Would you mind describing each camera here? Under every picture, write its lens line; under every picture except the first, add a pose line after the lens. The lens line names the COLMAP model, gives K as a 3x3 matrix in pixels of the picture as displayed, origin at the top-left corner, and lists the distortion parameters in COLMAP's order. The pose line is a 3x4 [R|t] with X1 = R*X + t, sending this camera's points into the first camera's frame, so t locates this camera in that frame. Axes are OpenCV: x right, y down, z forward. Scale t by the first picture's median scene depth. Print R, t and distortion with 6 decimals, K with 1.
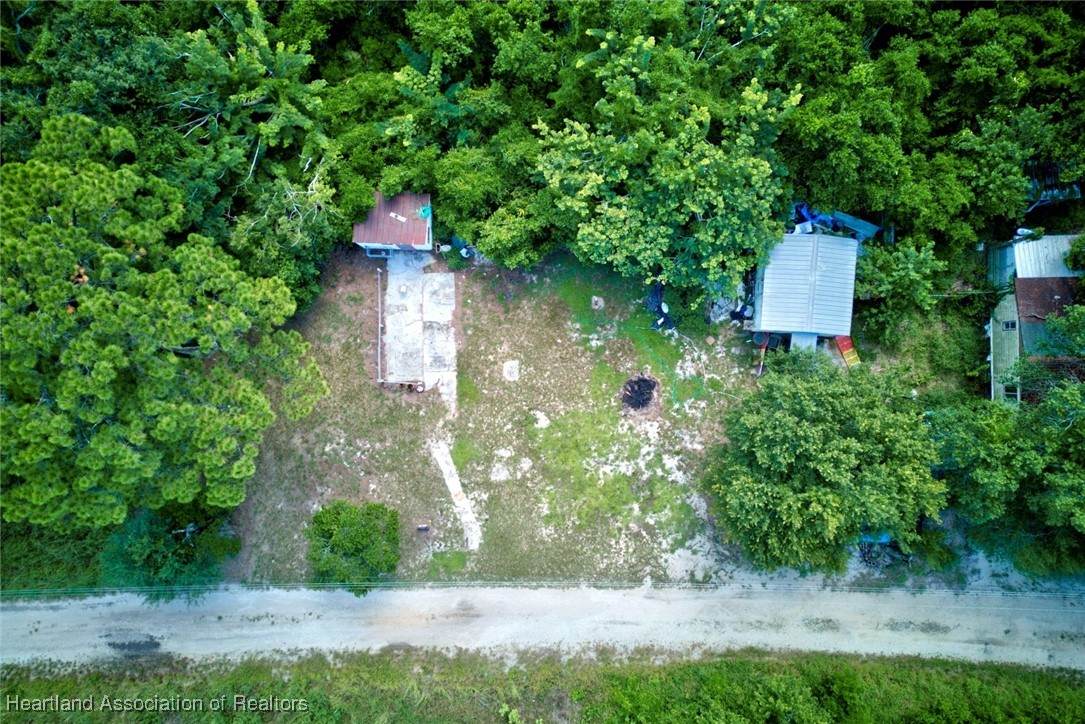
lens RADIAL K [[753.4, 0, 542.5], [0, 753.4, 362.0], [0, 0, 1]] dist [0.057779, -0.044233]
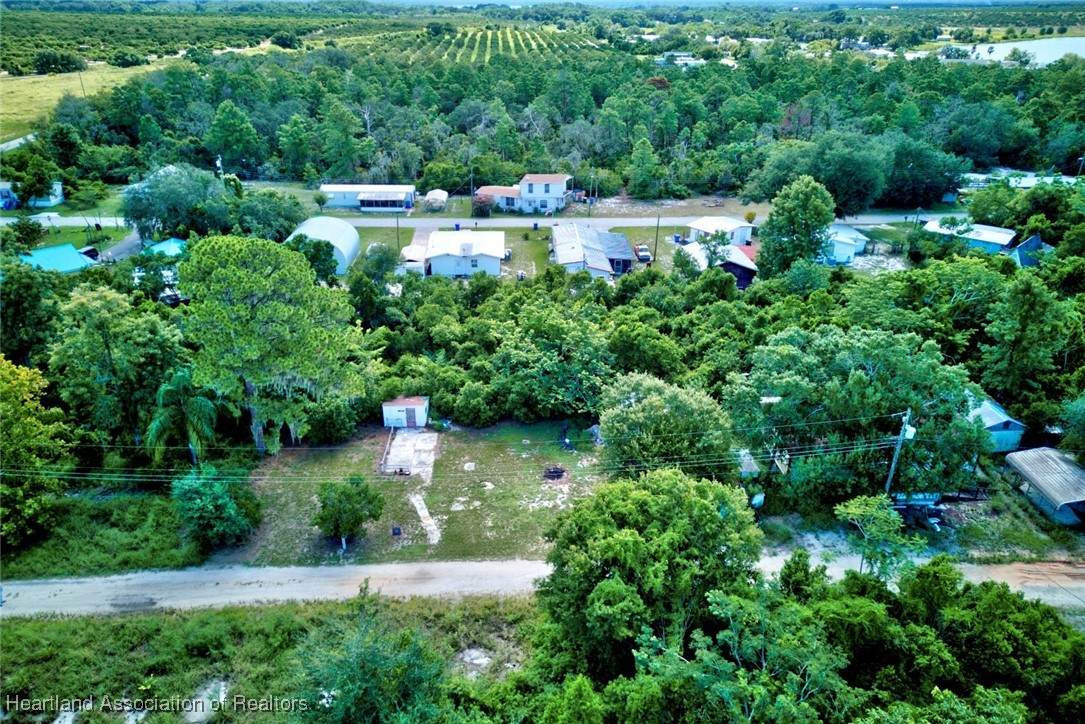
lens RADIAL K [[753.4, 0, 542.5], [0, 753.4, 362.0], [0, 0, 1]] dist [0.057779, -0.044233]
pose [[0.999031, 0.008318, 0.043226, 0.037458], [0.034958, 0.446841, -0.893930, 1.281162], [-0.026751, 0.894575, 0.446117, 0.132107]]
